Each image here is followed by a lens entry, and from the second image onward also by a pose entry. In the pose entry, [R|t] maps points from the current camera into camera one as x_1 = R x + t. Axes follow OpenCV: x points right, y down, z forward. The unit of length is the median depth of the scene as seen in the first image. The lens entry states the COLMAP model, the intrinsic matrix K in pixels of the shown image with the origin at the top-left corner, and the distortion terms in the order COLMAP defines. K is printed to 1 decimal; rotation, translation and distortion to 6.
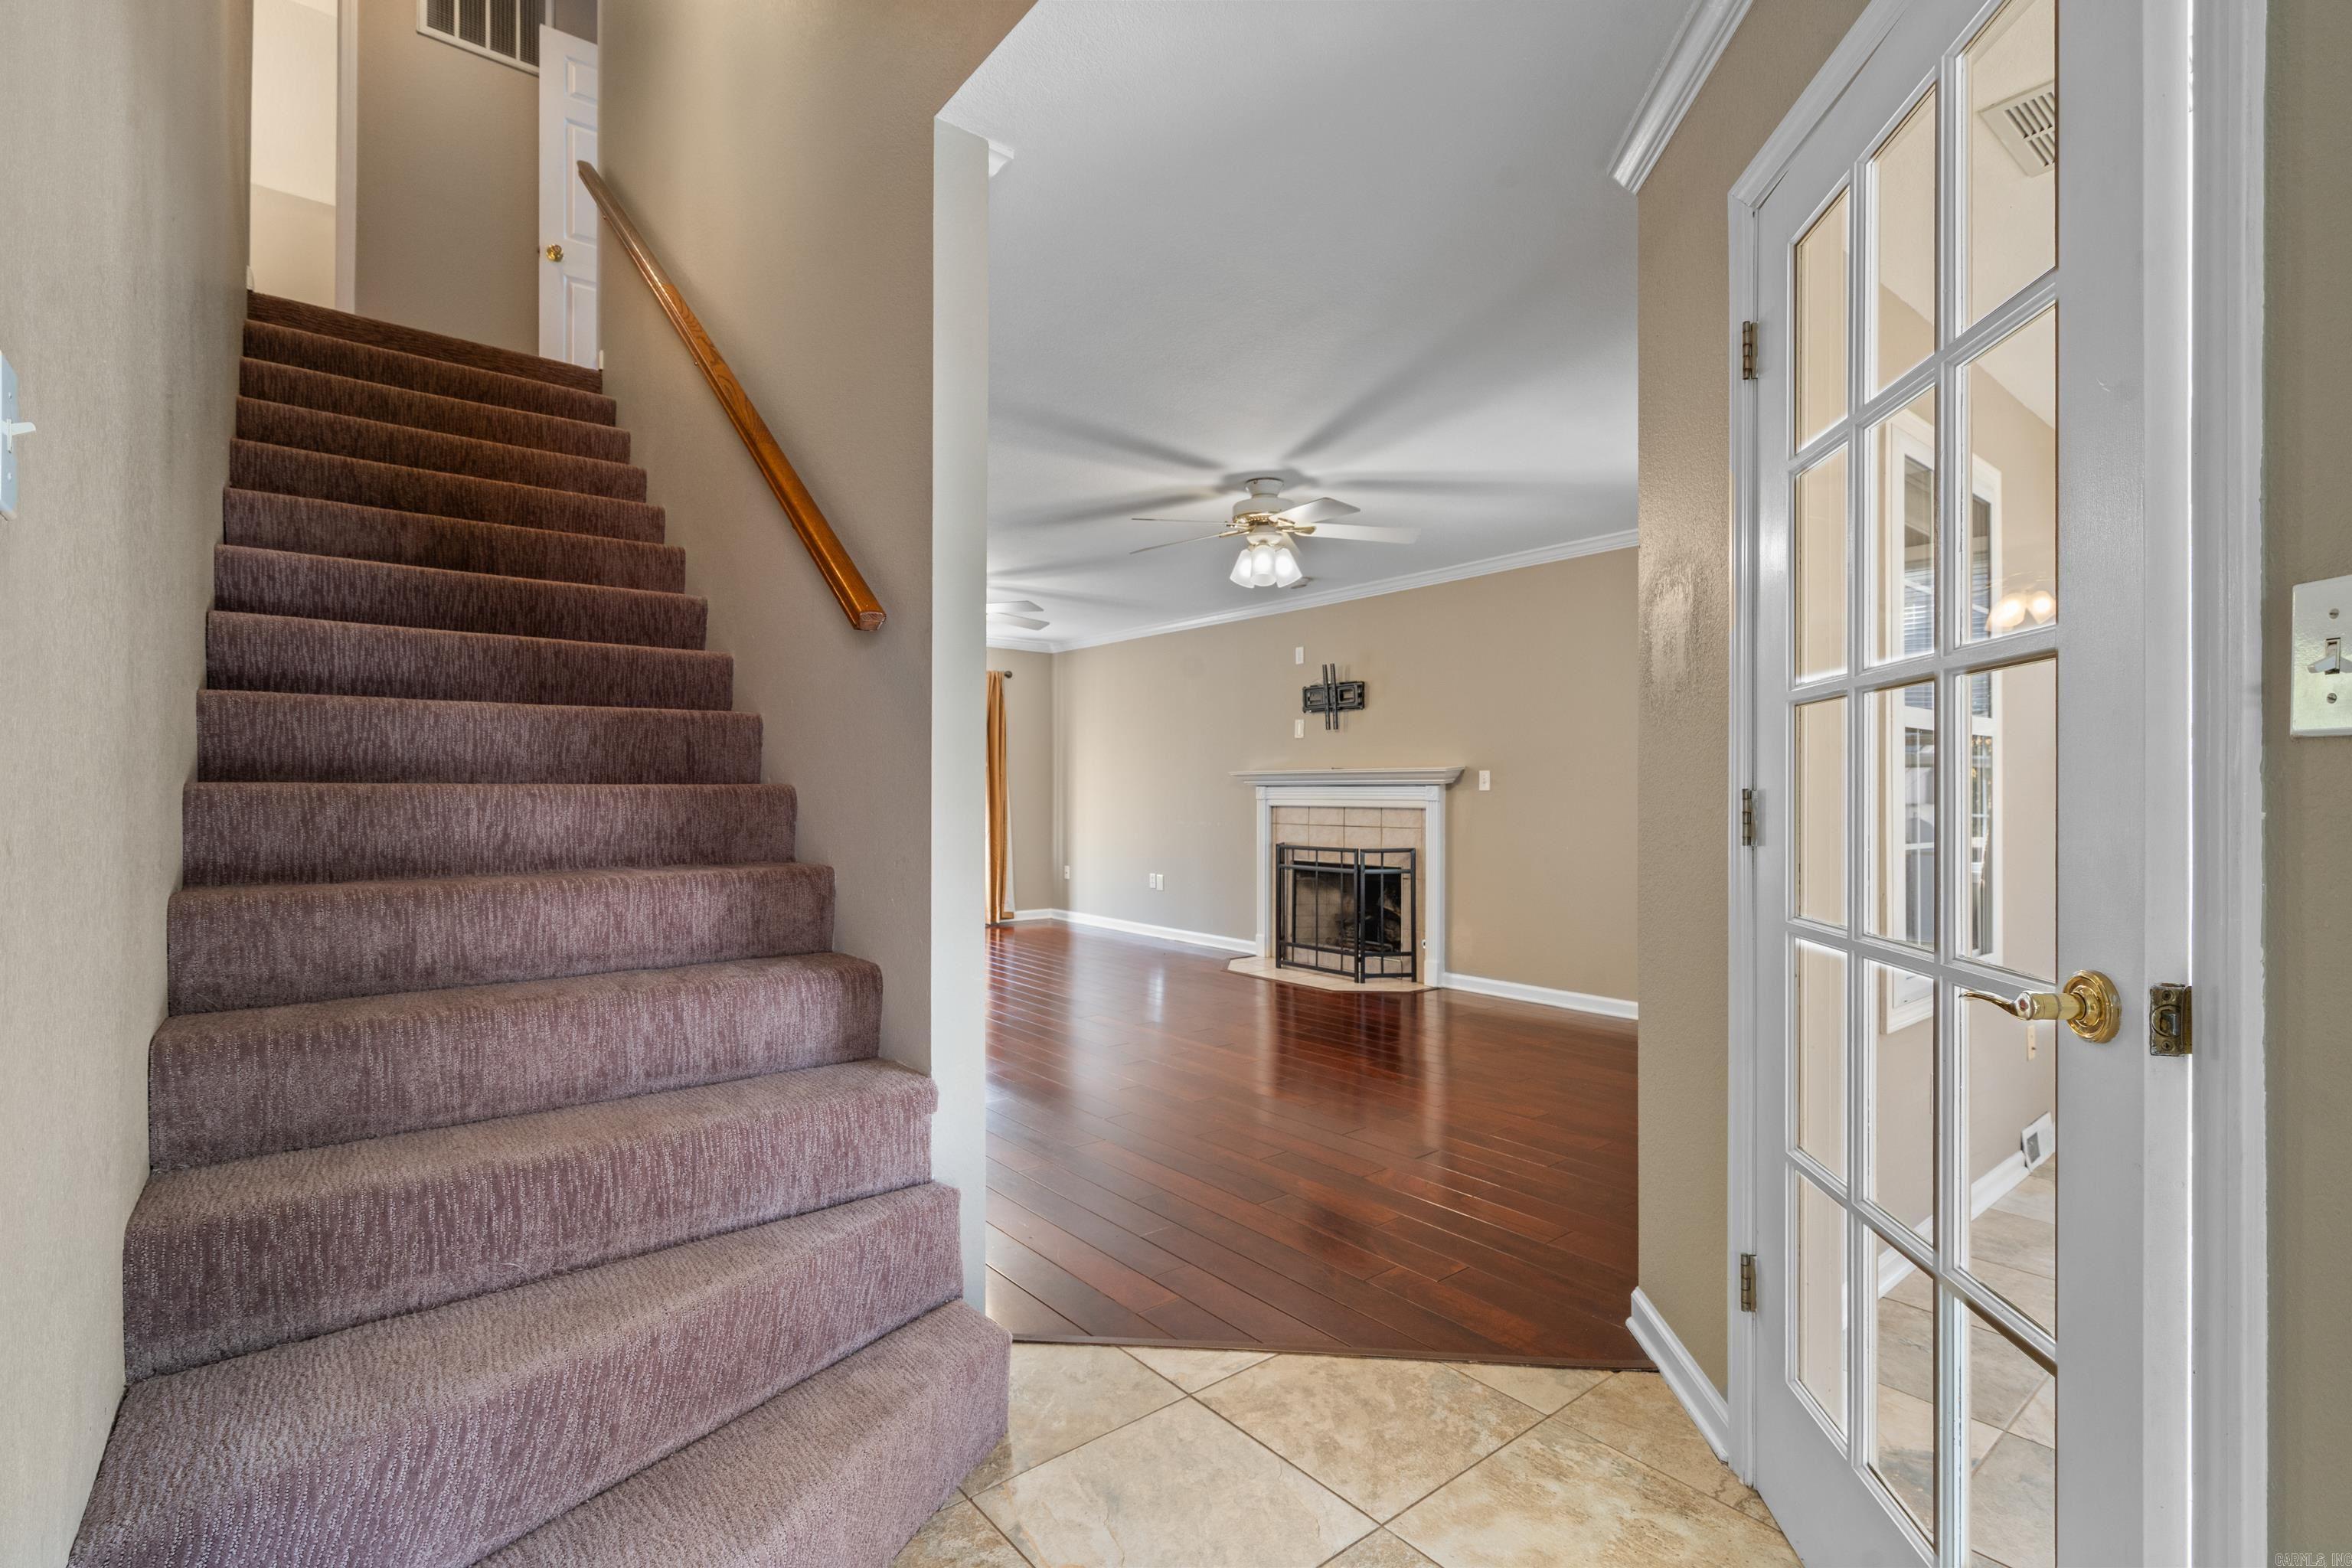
lens RADIAL K [[1070.2, 0, 1172.5], [0, 1070.2, 787.0], [0, 0, 1]] dist [-0.001280, 0.001064]
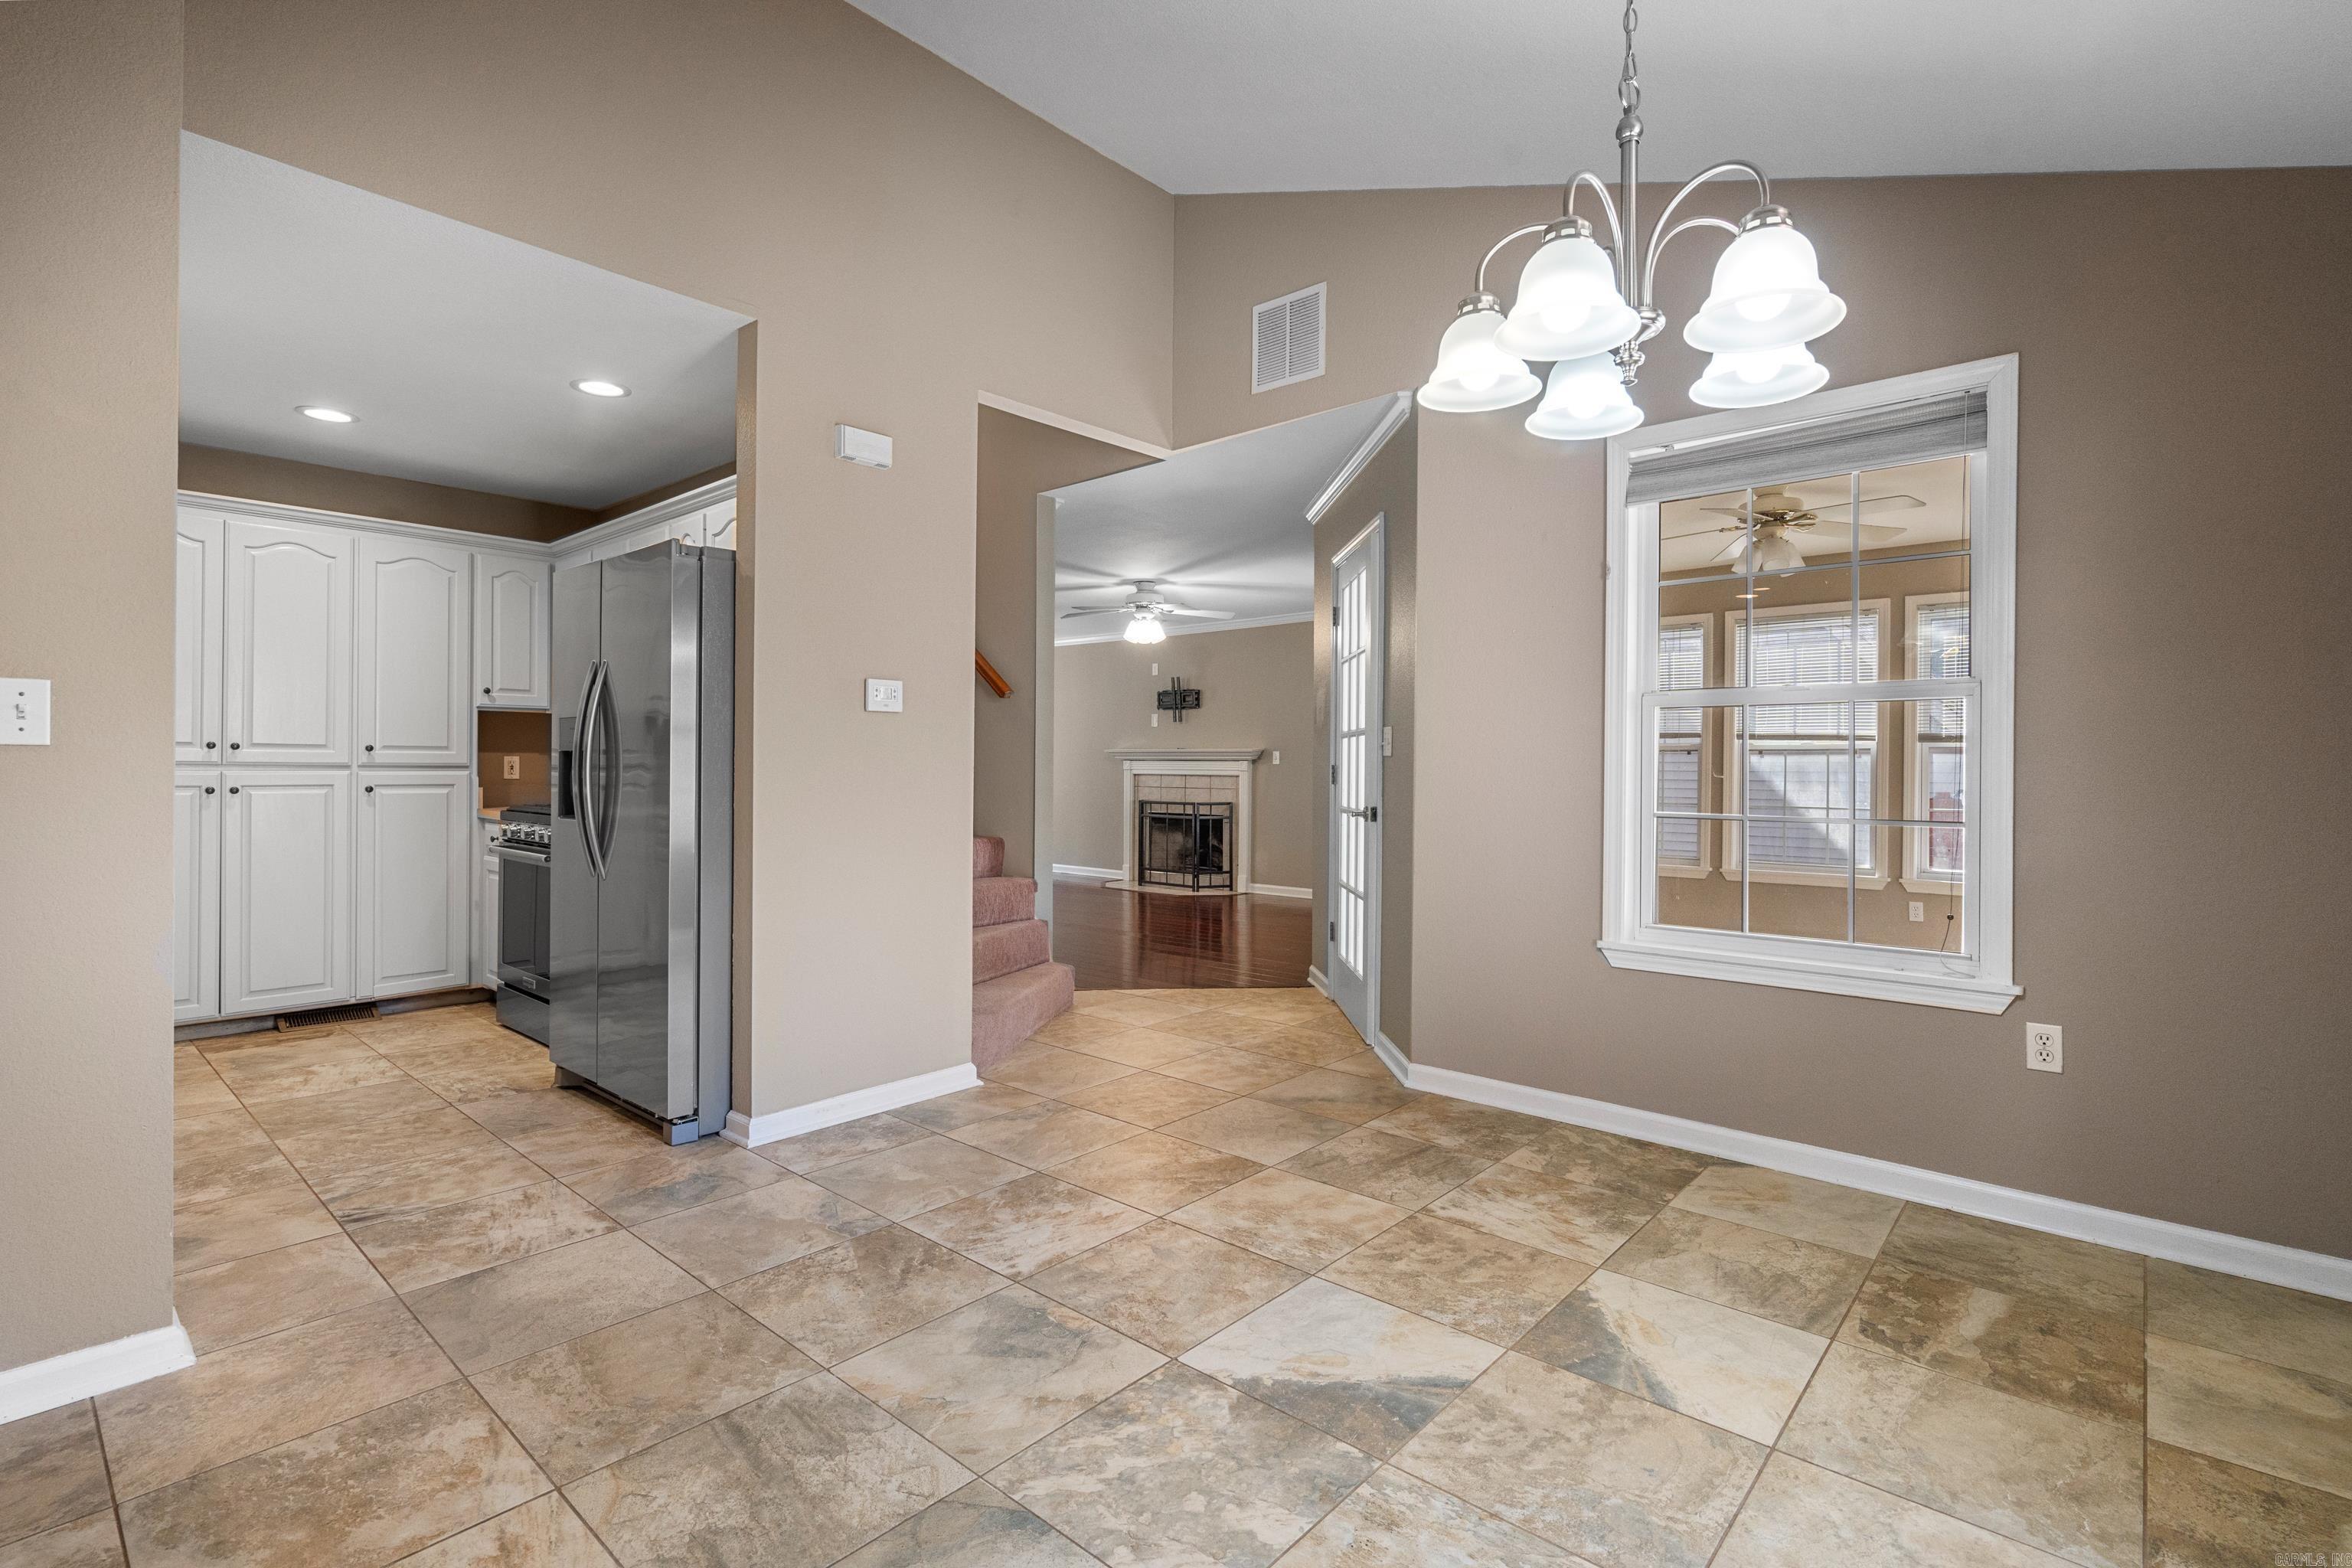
lens RADIAL K [[1070.2, 0, 1169.8], [0, 1070.2, 771.6], [0, 0, 1]] dist [-0.001280, 0.001064]
pose [[0.987773, 0.003758, 0.155854, -0.094746], [-0.005591, 0.999920, 0.011325, -0.002576], [-0.155799, -0.012058, 0.987715, -0.471763]]
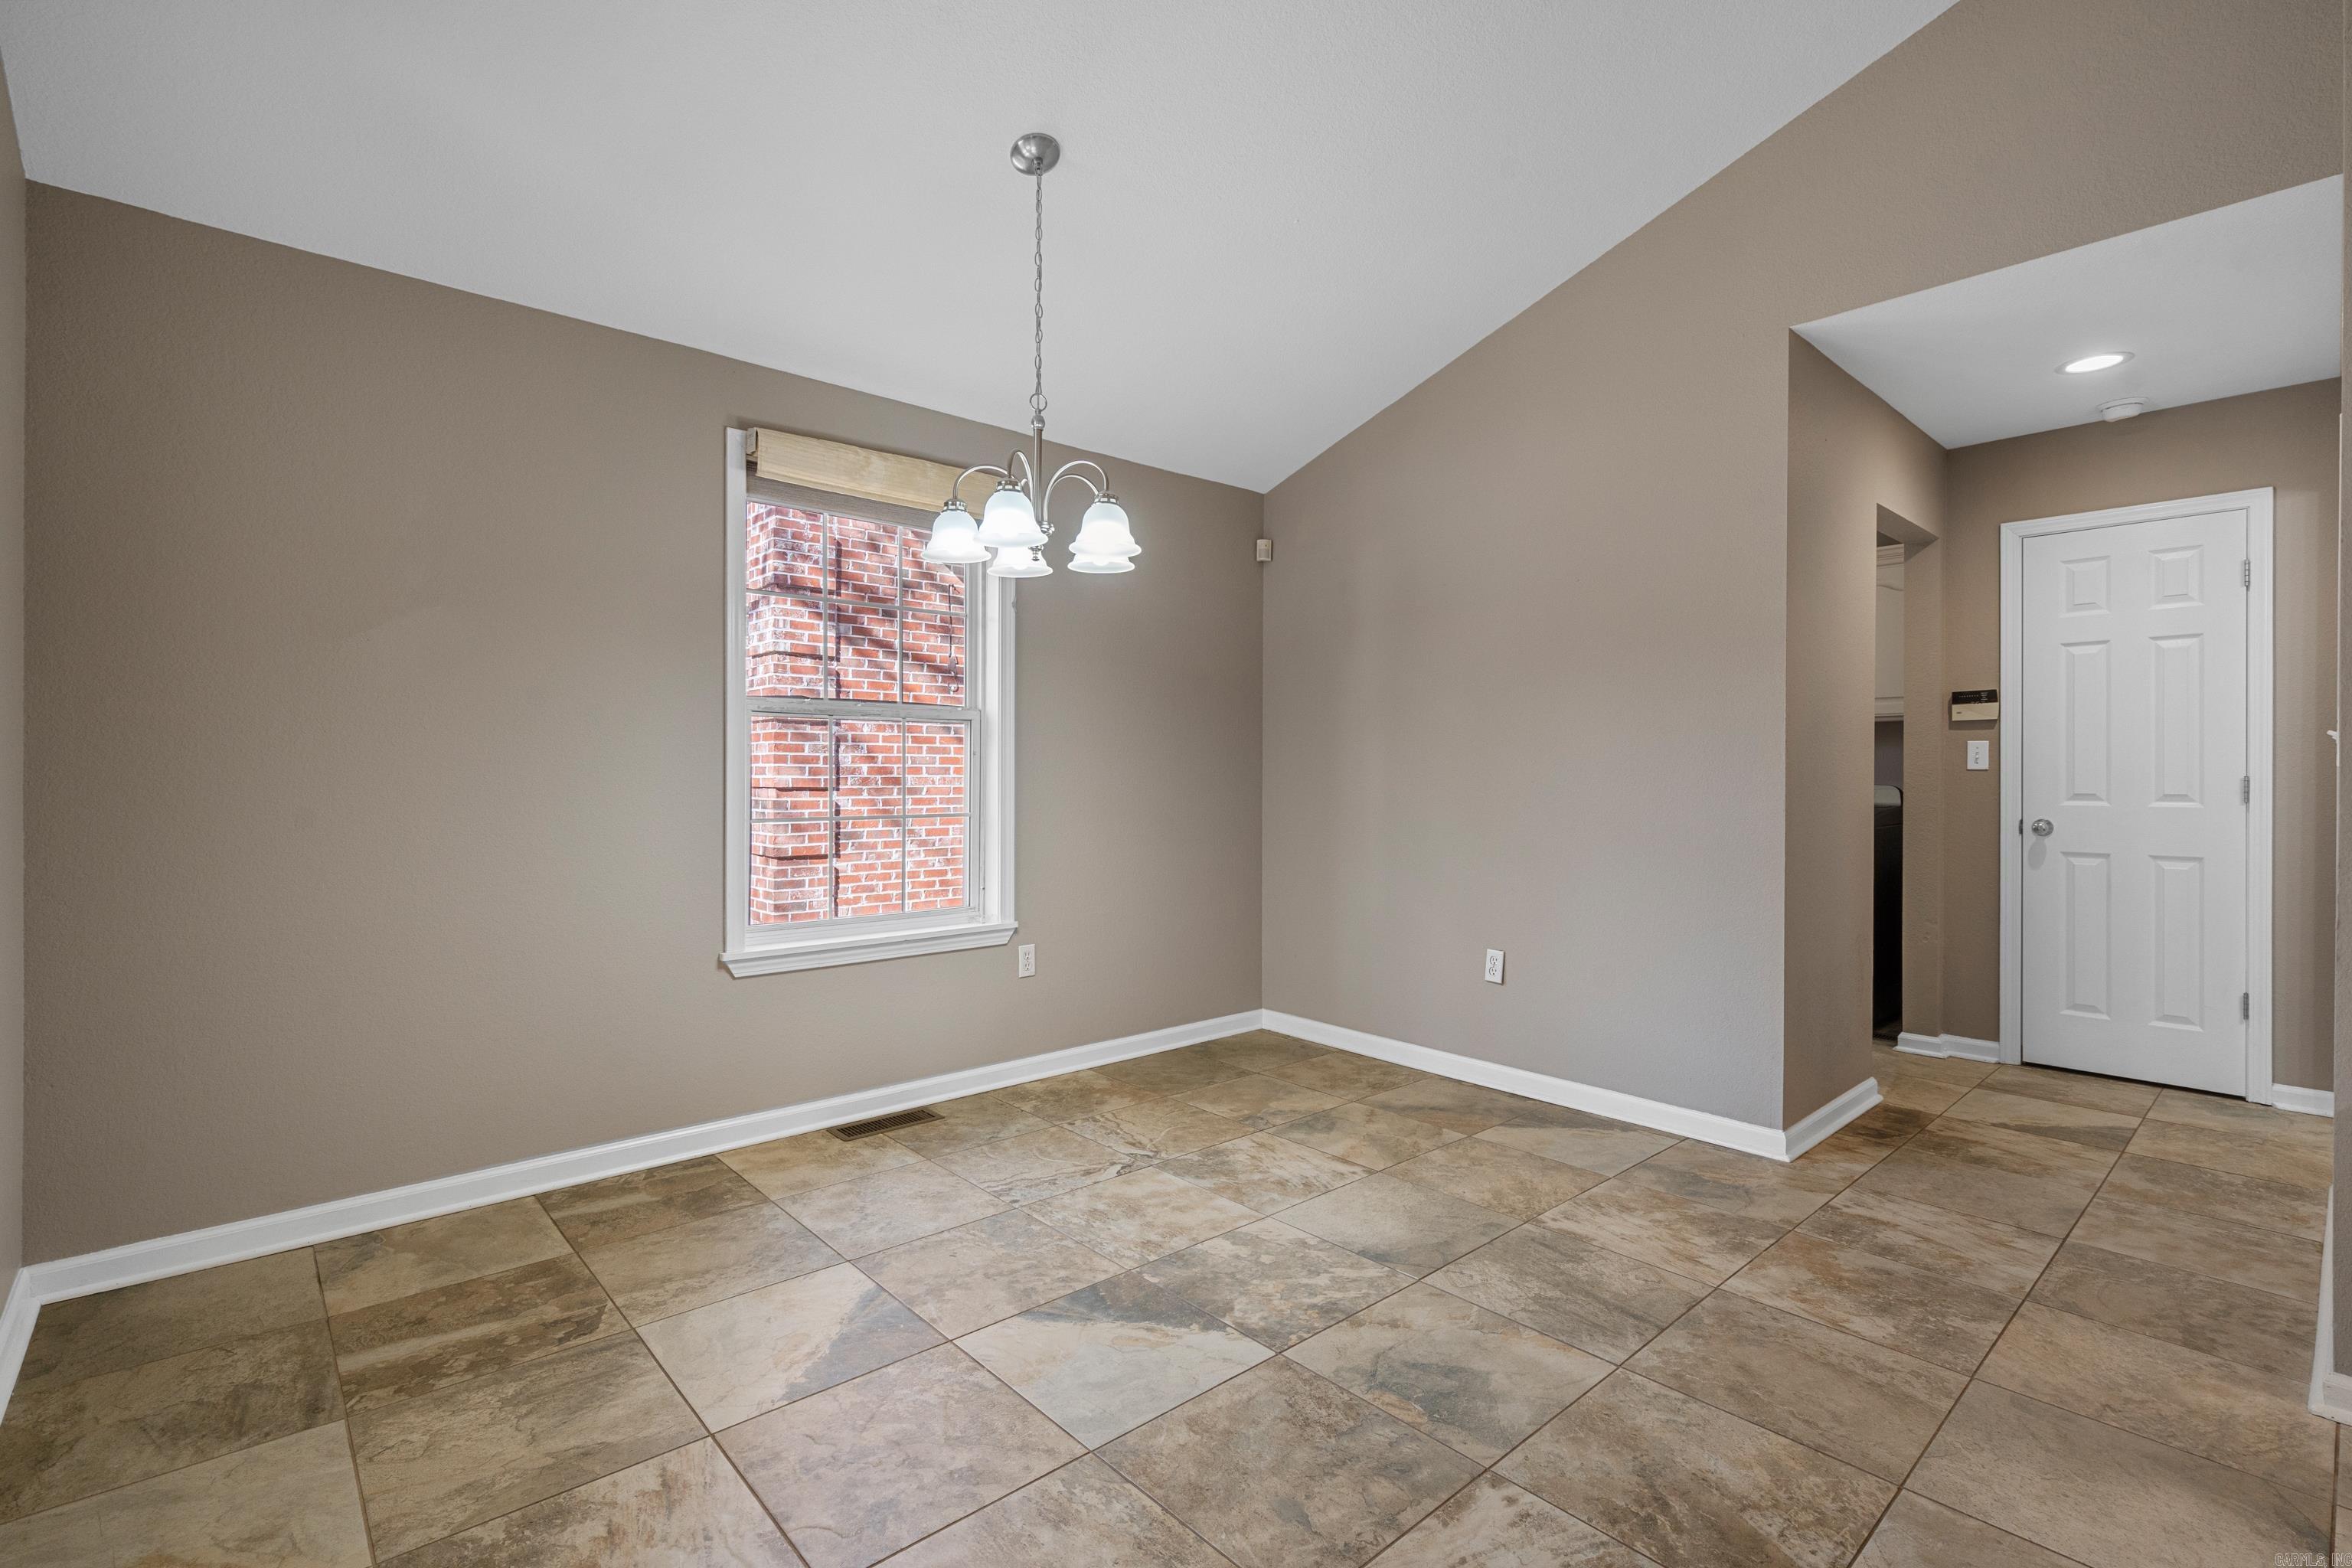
lens RADIAL K [[1070.2, 0, 1175.6], [0, 1070.2, 772.3], [0, 0, 1]] dist [-0.001280, 0.001064]
pose [[-0.998610, -0.005342, -0.052439, 0.167079], [-0.004987, 0.999964, -0.006883, 0.006315], [0.052474, -0.006611, -0.998600, 1.180398]]
